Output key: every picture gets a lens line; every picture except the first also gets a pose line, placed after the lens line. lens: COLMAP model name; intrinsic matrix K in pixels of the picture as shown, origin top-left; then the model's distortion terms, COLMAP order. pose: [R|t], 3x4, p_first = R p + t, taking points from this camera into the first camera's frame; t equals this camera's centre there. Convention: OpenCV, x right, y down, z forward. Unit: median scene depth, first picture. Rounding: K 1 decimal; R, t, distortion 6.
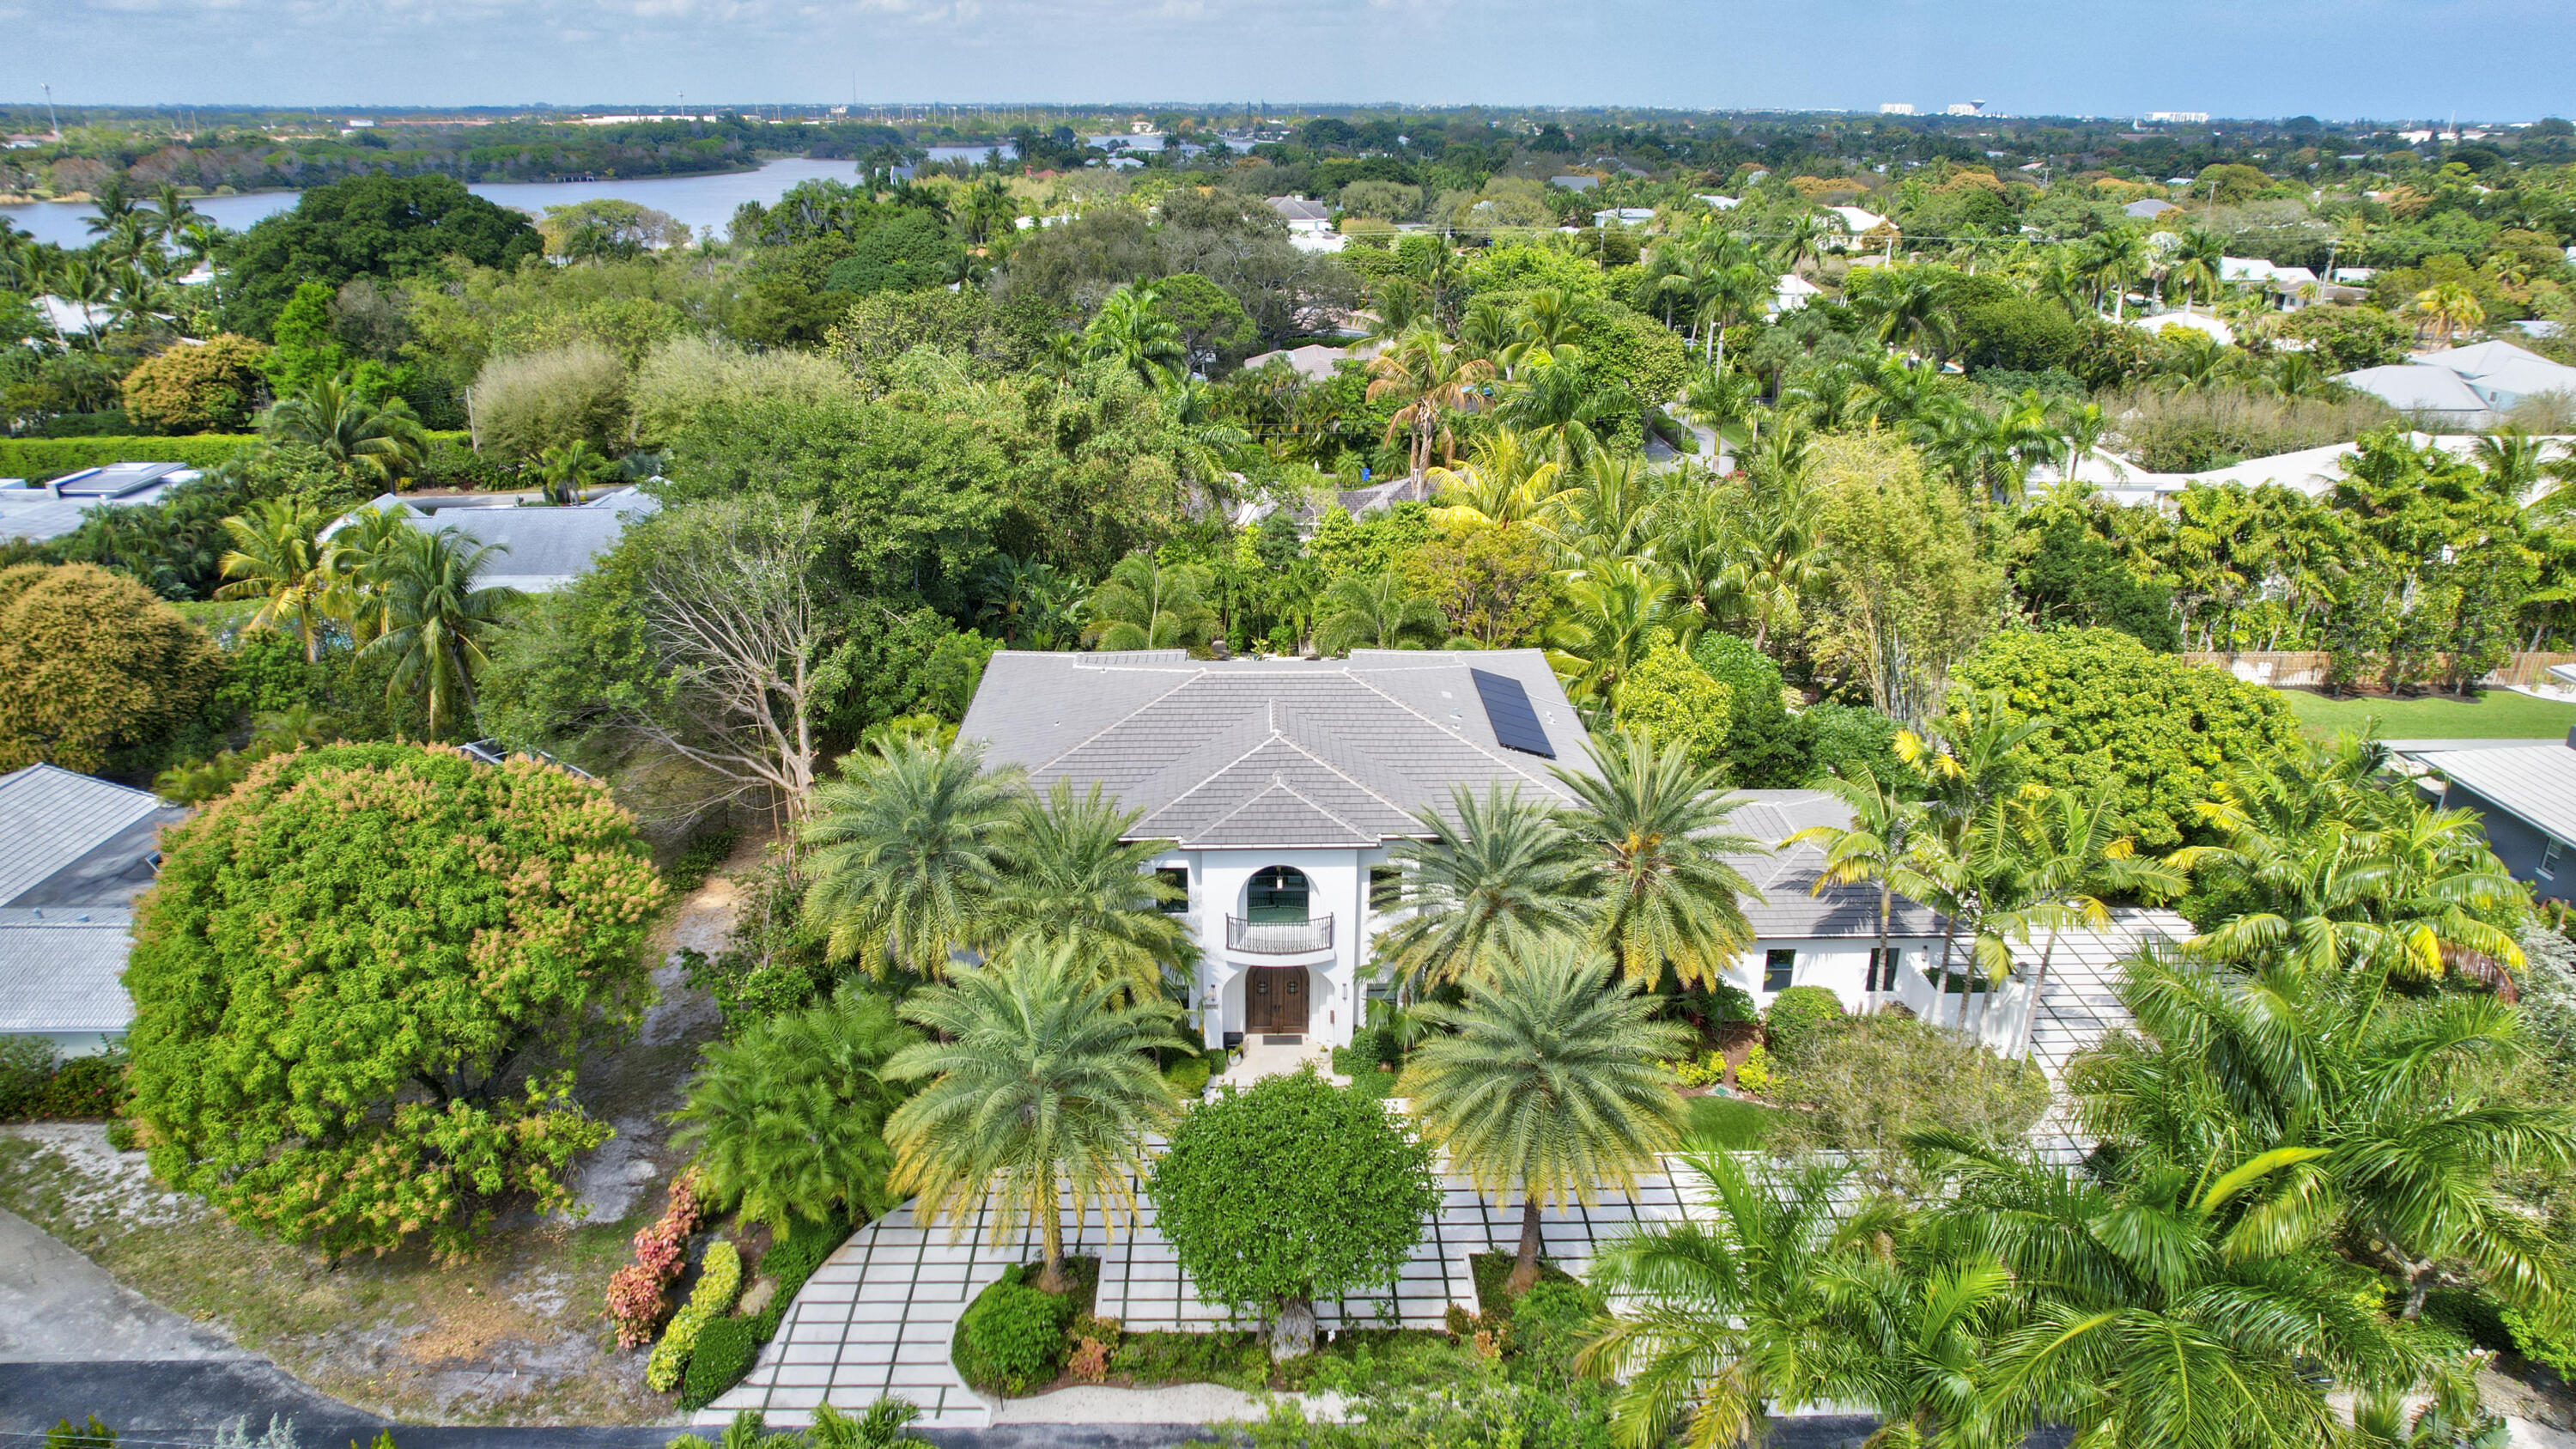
lens RADIAL K [[1699.8, 0, 1282.1], [0, 1699.8, 719.8], [0, 0, 1]] dist [-0.057304, 0.054504]
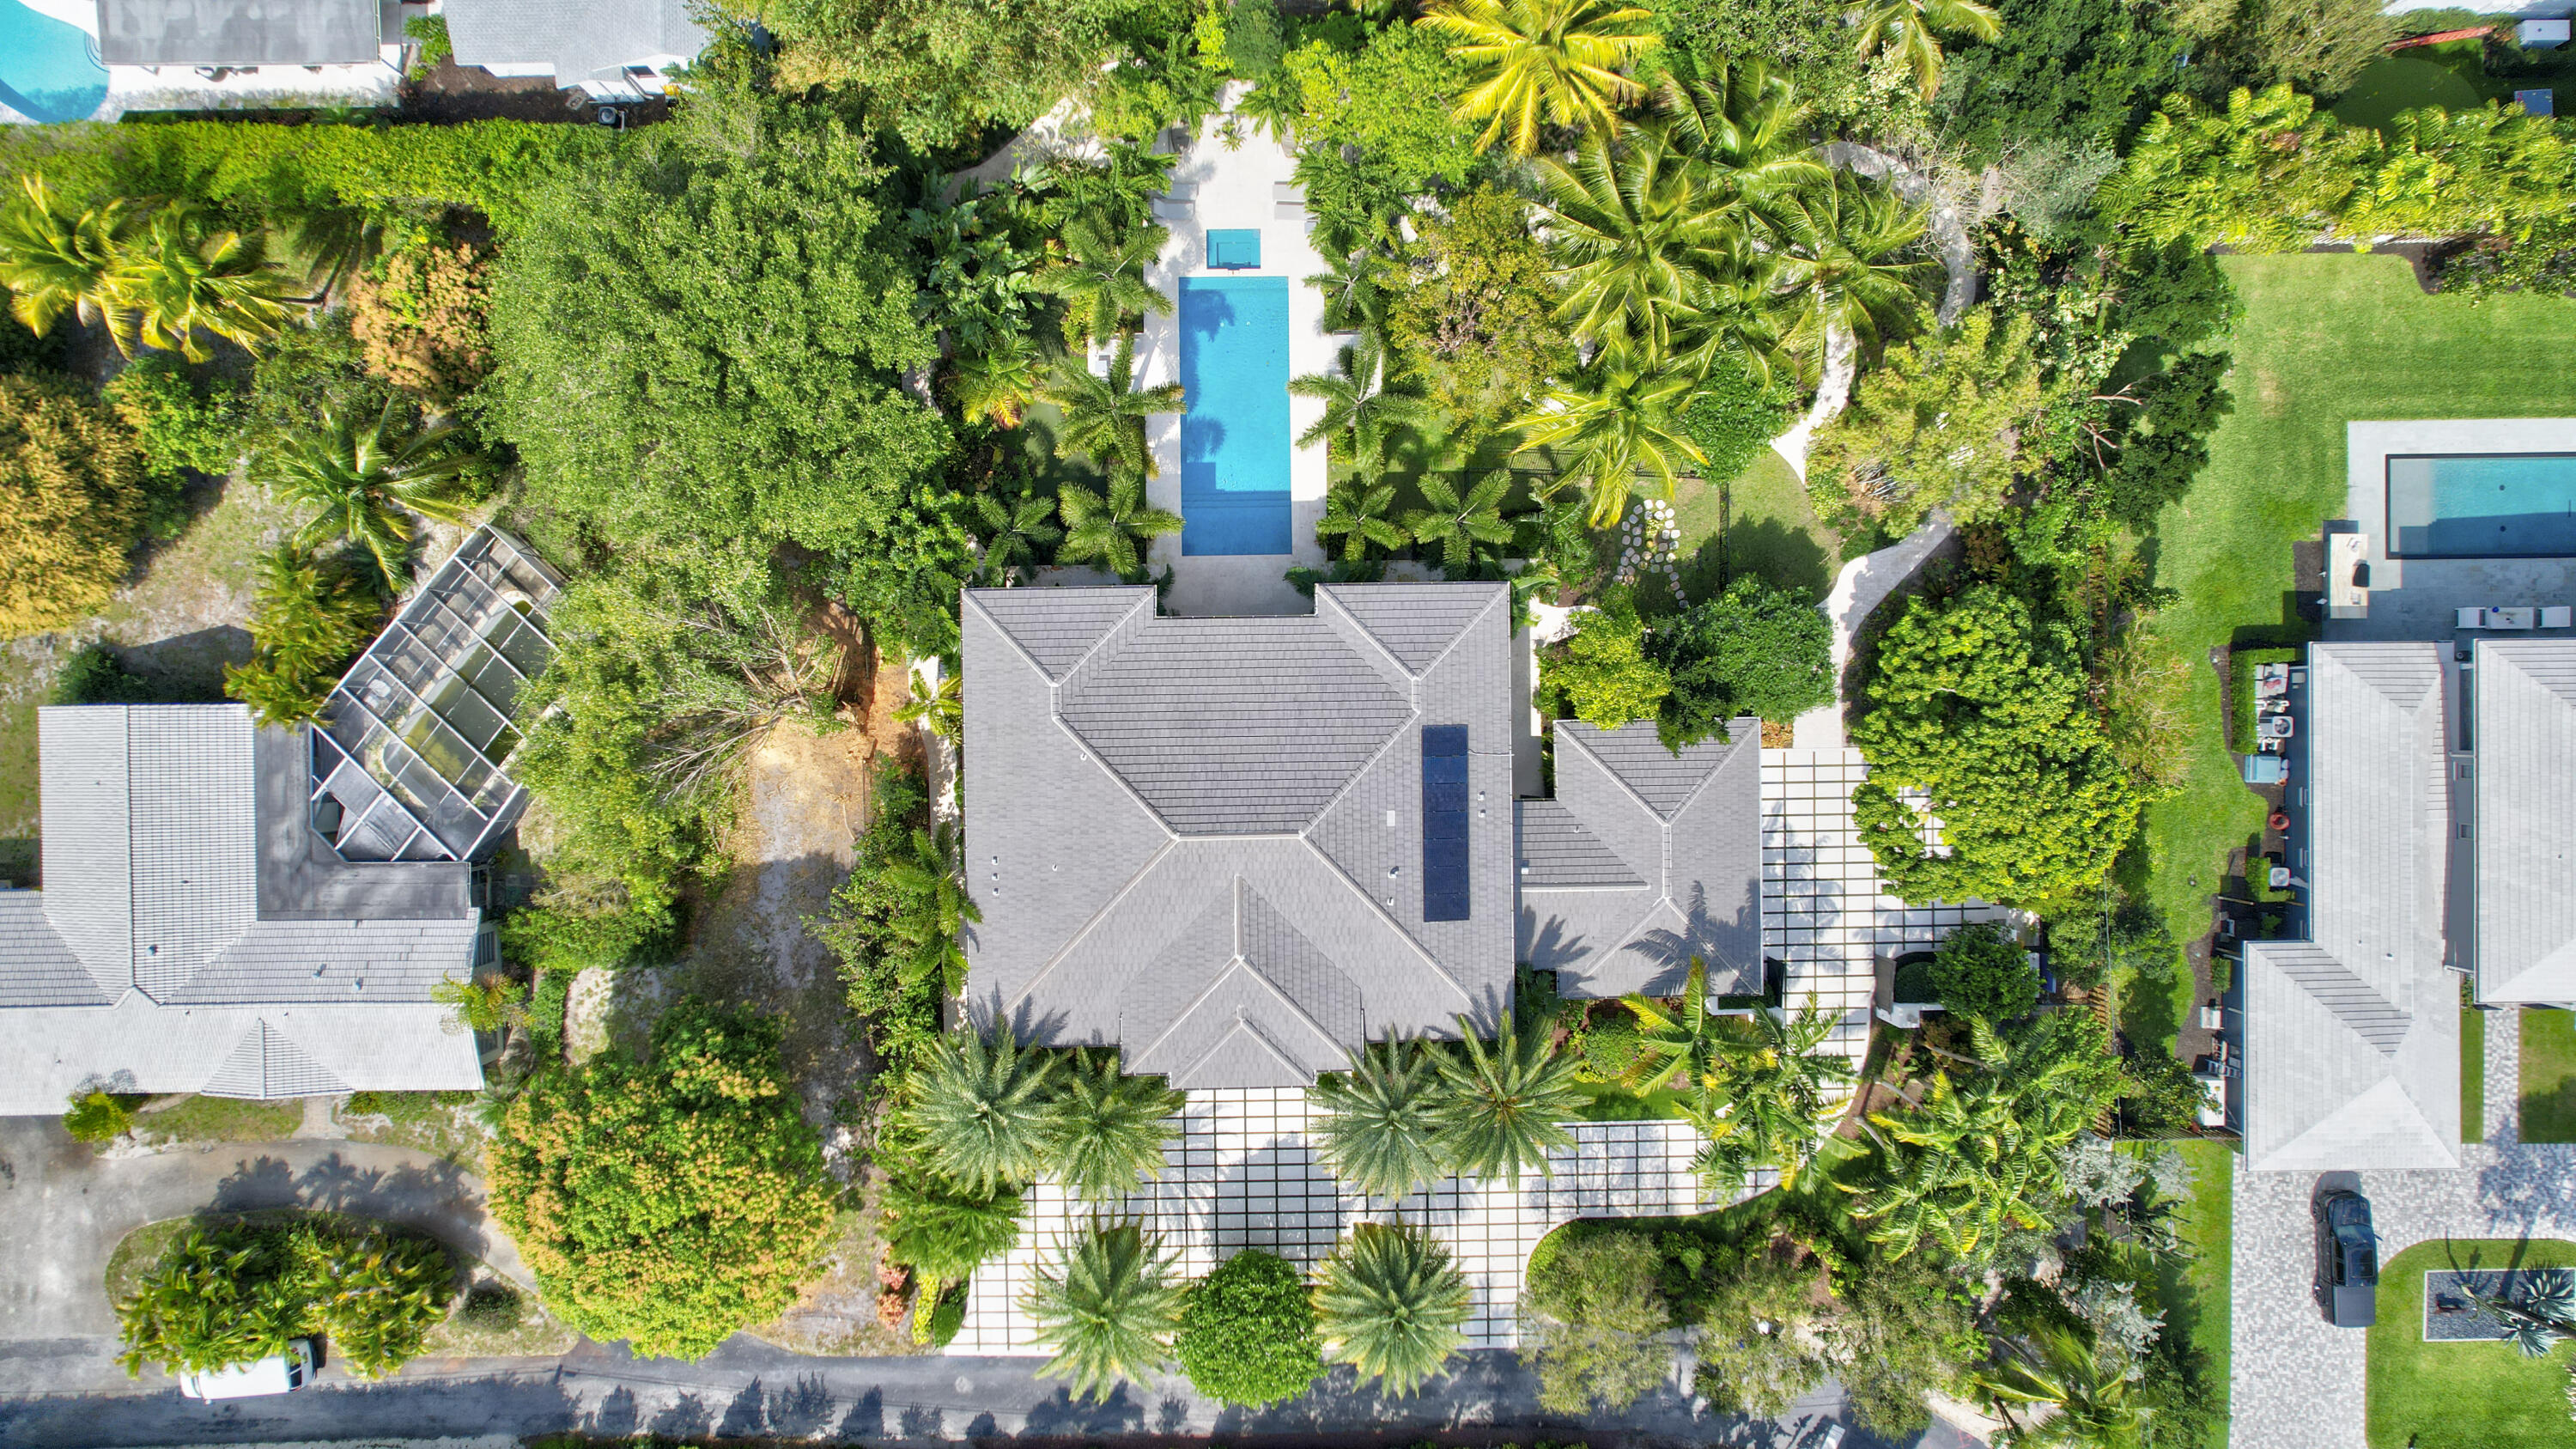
lens RADIAL K [[1699.8, 0, 1285.7], [0, 1699.8, 726.7], [0, 0, 1]] dist [-0.057304, 0.054504]
pose [[0.999918, 0.010617, 0.007106, 0.017992], [-0.010244, 0.333912, 0.942549, -1.085062], [0.007635, -0.942545, 0.333993, 0.663060]]
